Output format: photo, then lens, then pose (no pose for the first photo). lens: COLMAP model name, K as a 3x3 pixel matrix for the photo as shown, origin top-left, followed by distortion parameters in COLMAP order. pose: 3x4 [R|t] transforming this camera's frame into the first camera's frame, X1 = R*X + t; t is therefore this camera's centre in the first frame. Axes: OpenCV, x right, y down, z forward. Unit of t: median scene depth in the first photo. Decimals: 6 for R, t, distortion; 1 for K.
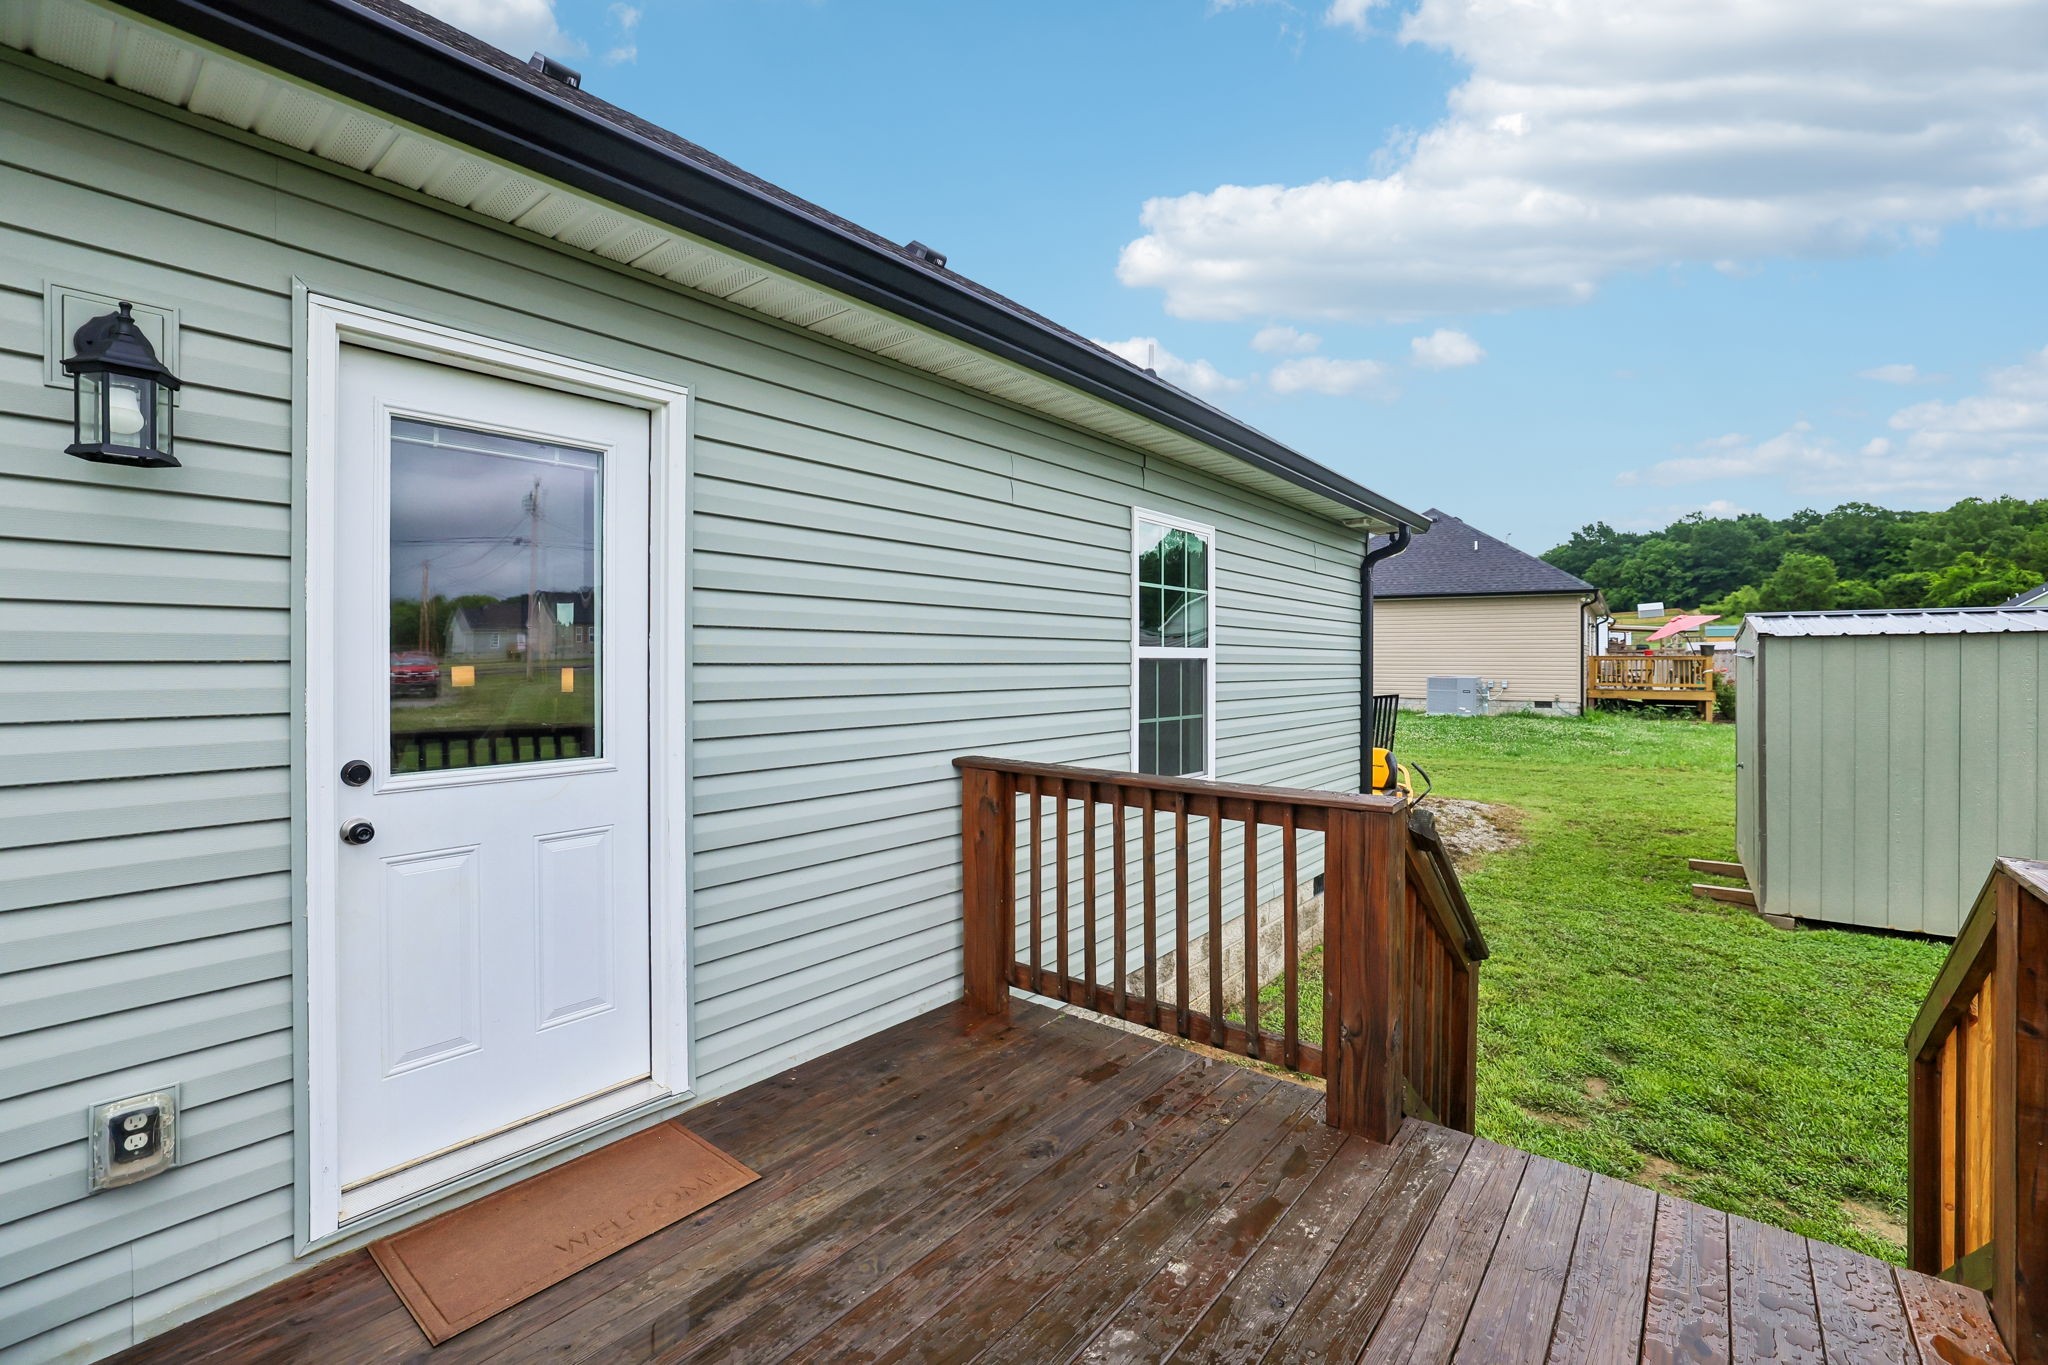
lens RADIAL K [[876.3, 0, 1017.1], [0, 876.3, 675.1], [0, 0, 1]] dist [-0.047696, 0.017150]
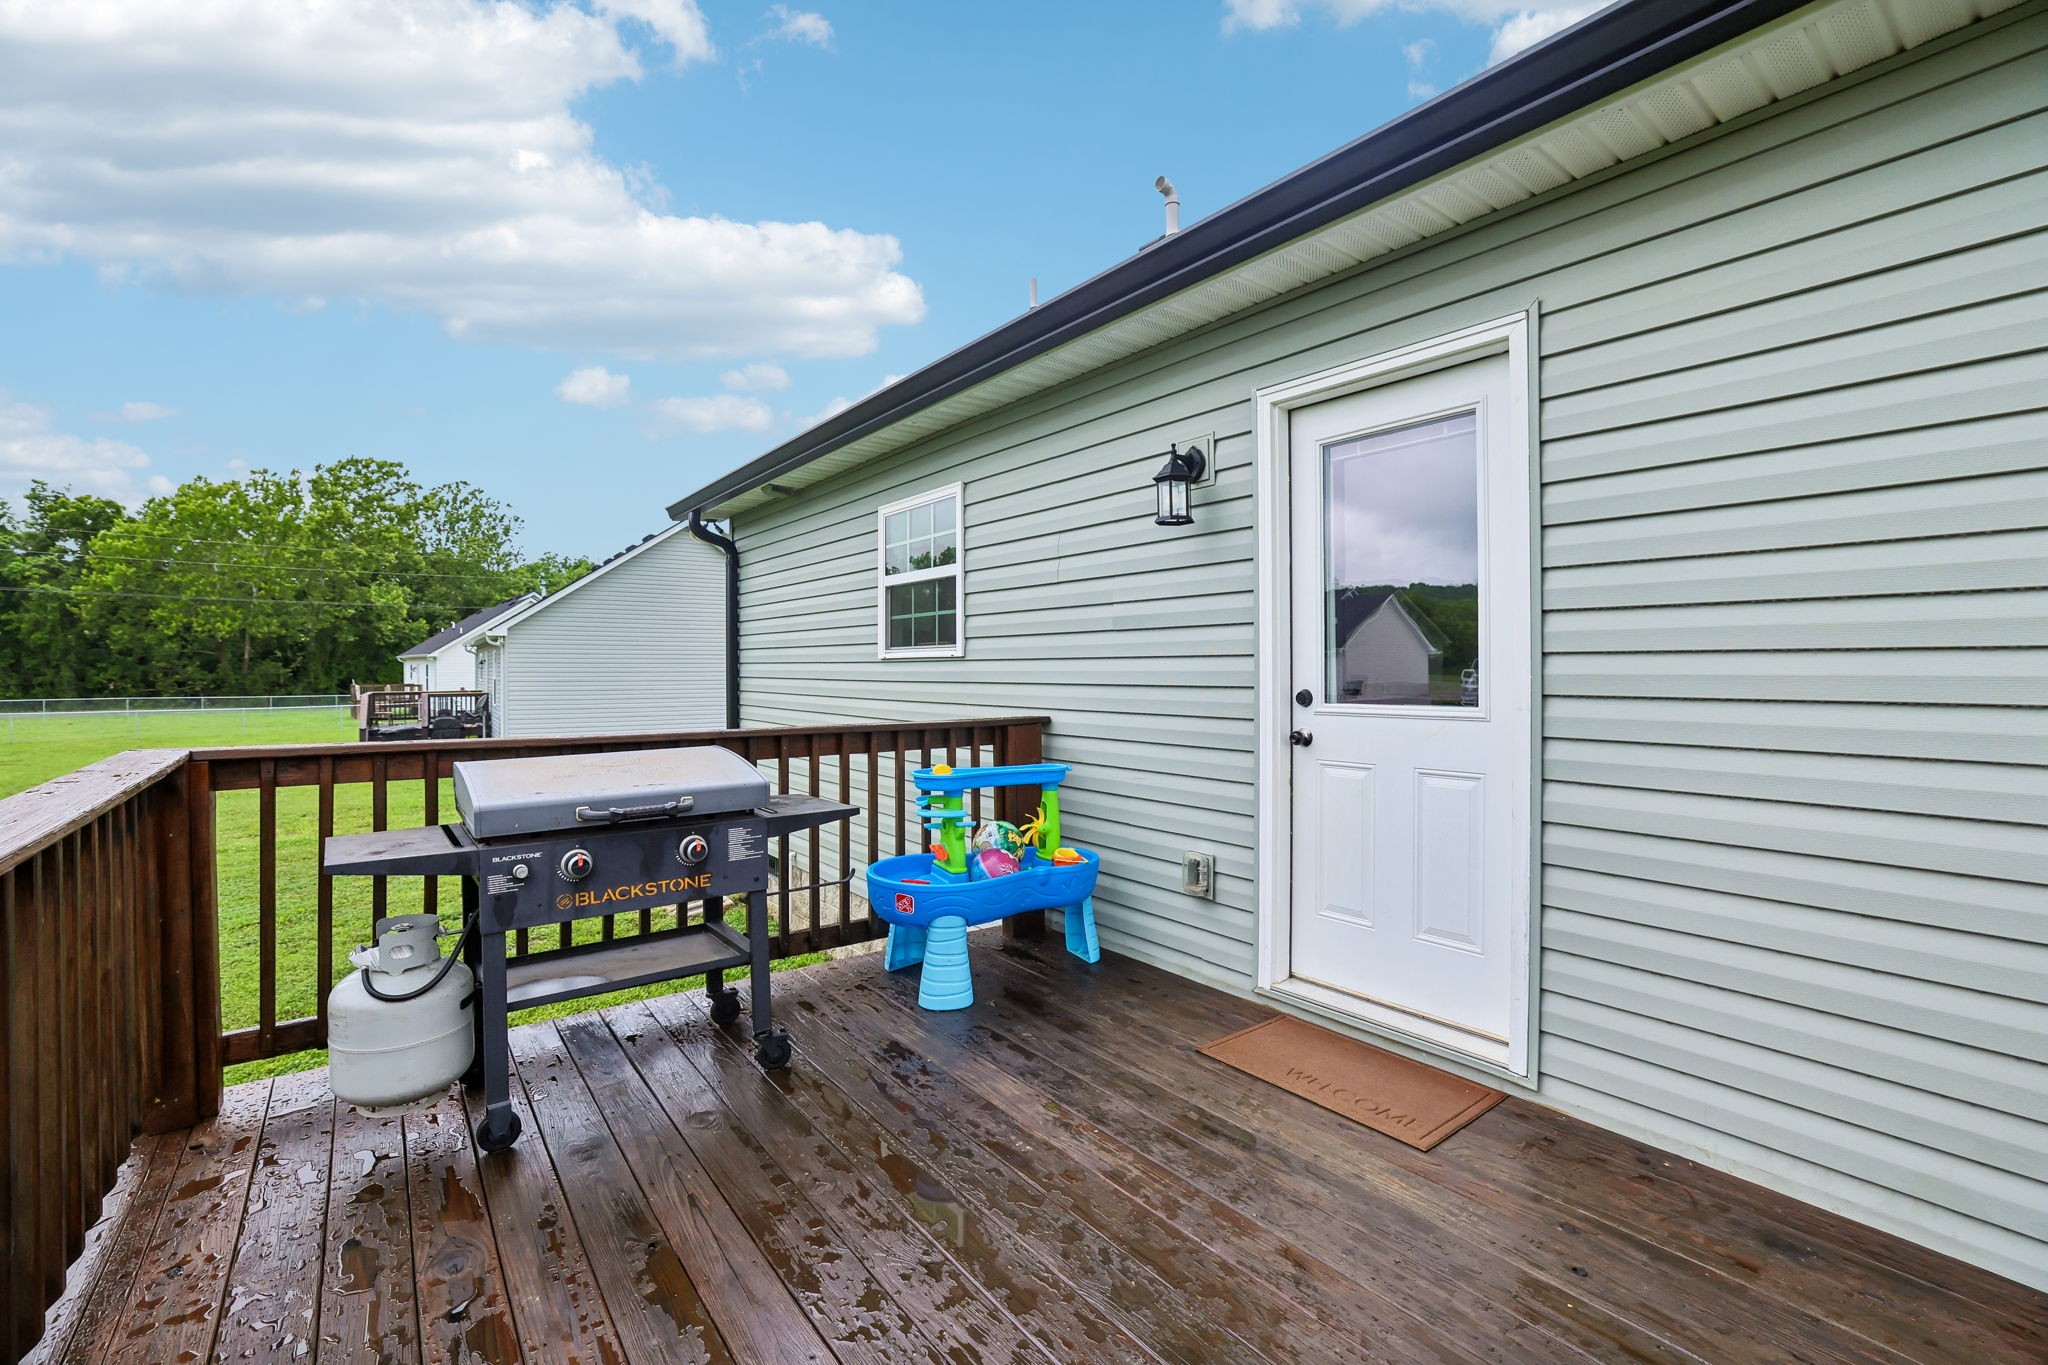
lens RADIAL K [[879.2, 0, 1031.8], [0, 879.2, 675.0], [0, 0, 1]] dist [-0.047893, 0.017427]
pose [[-0.221044, 0.014153, -0.975161, 0.789161], [-0.007585, 0.999840, 0.016231, 0.053619], [0.975234, 0.010984, -0.220901, 0.866267]]
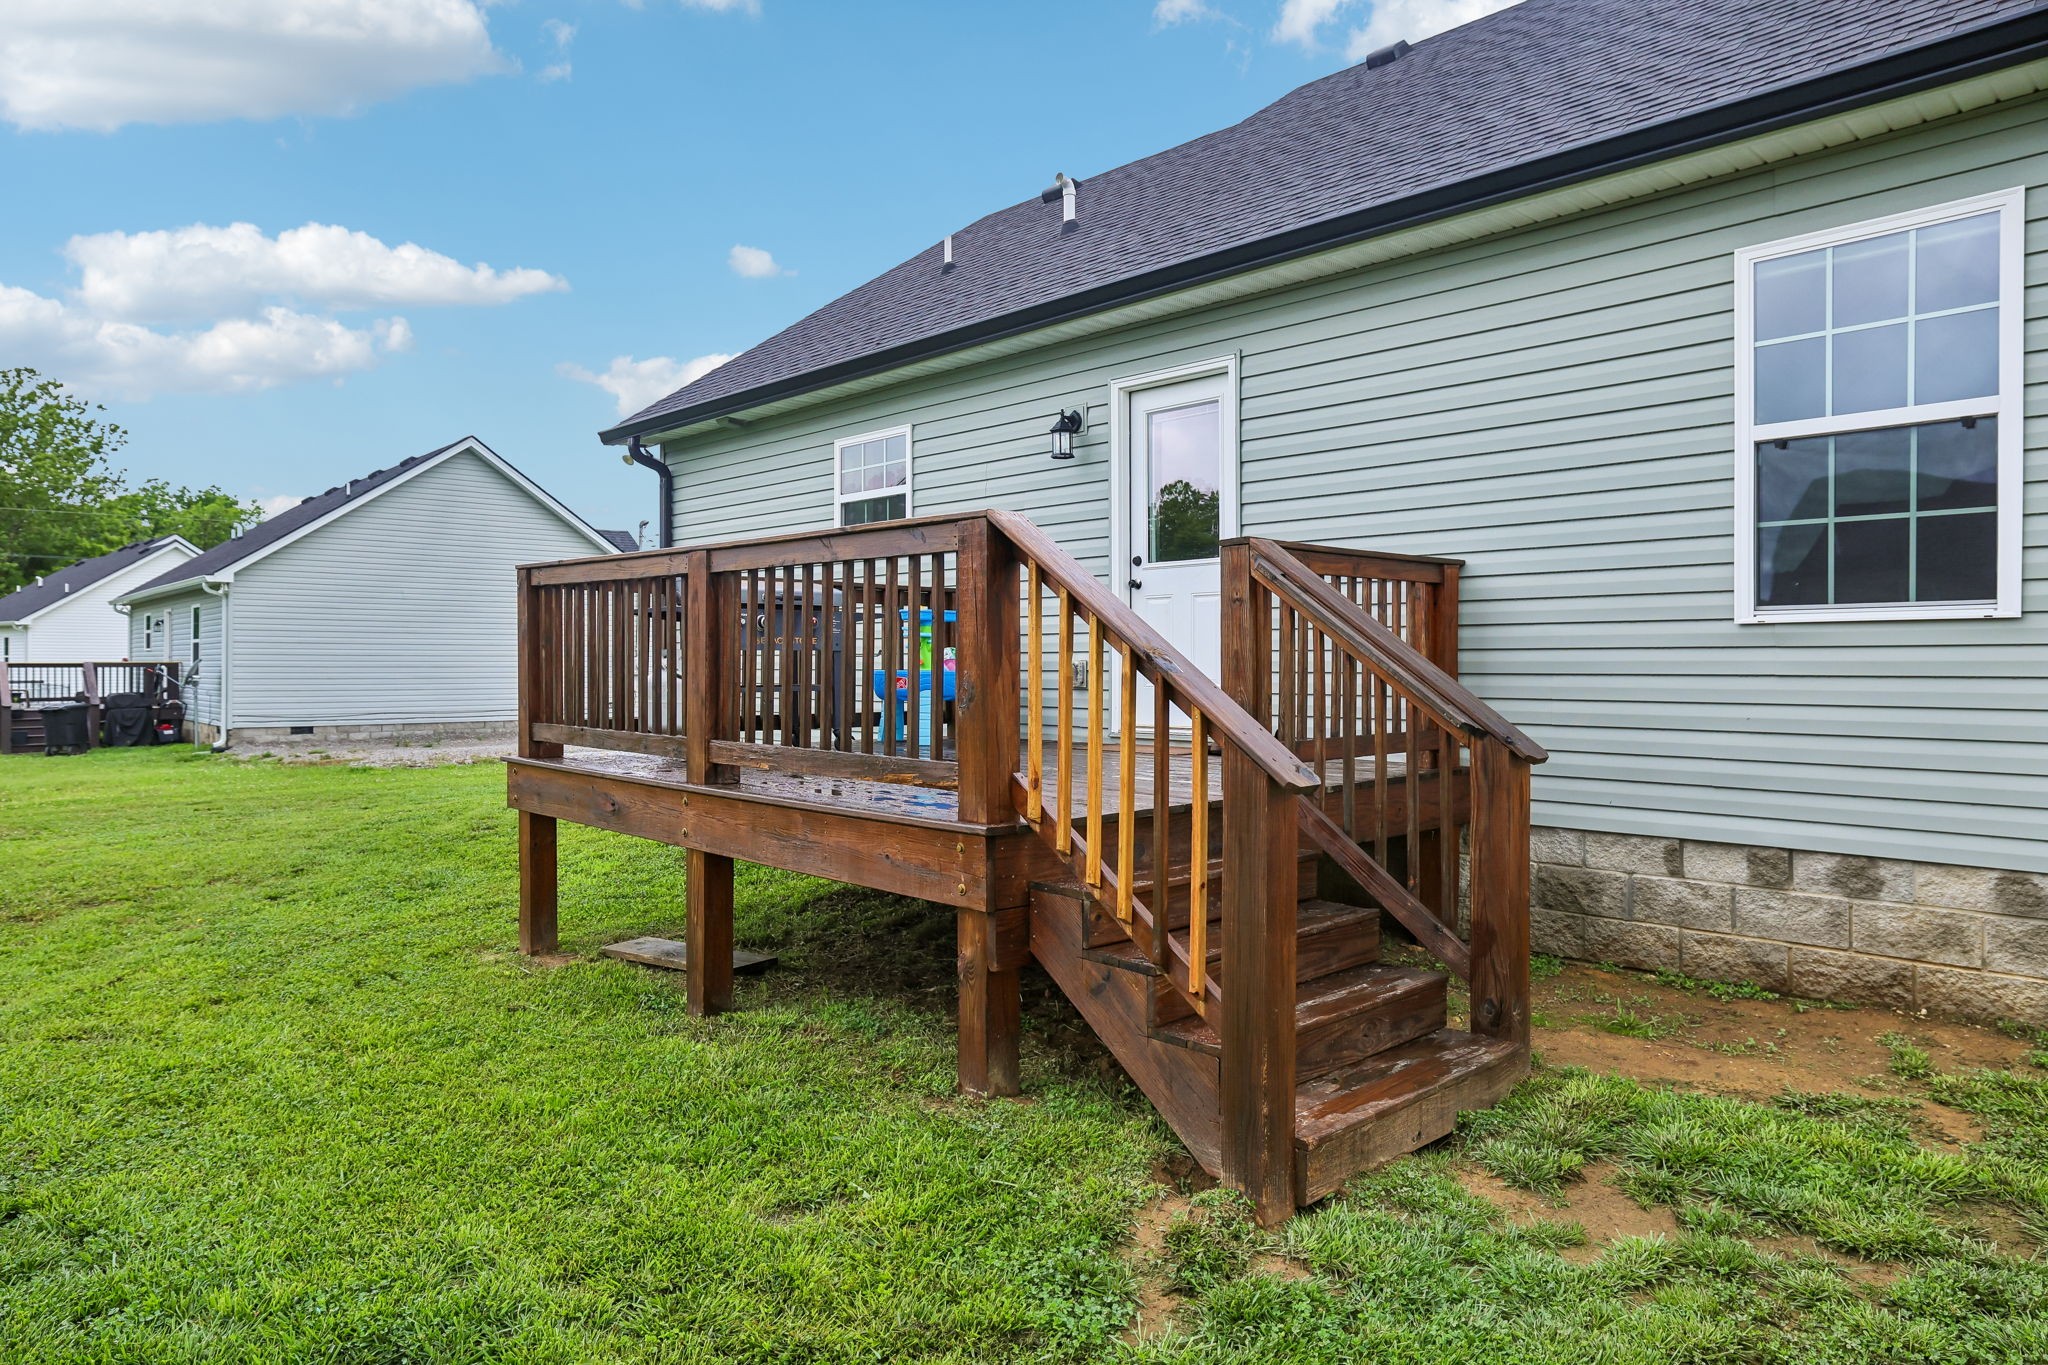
lens RADIAL K [[1274.8, 0, 992.8], [0, 1274.8, 687.6], [0, 0, 1]] dist [0.003782, 0.003403]
pose [[-0.133058, 0.027251, -0.990734, 2.977800], [-0.009249, 0.999544, 0.028735, 0.378371], [0.991065, 0.012987, -0.132745, 1.069996]]
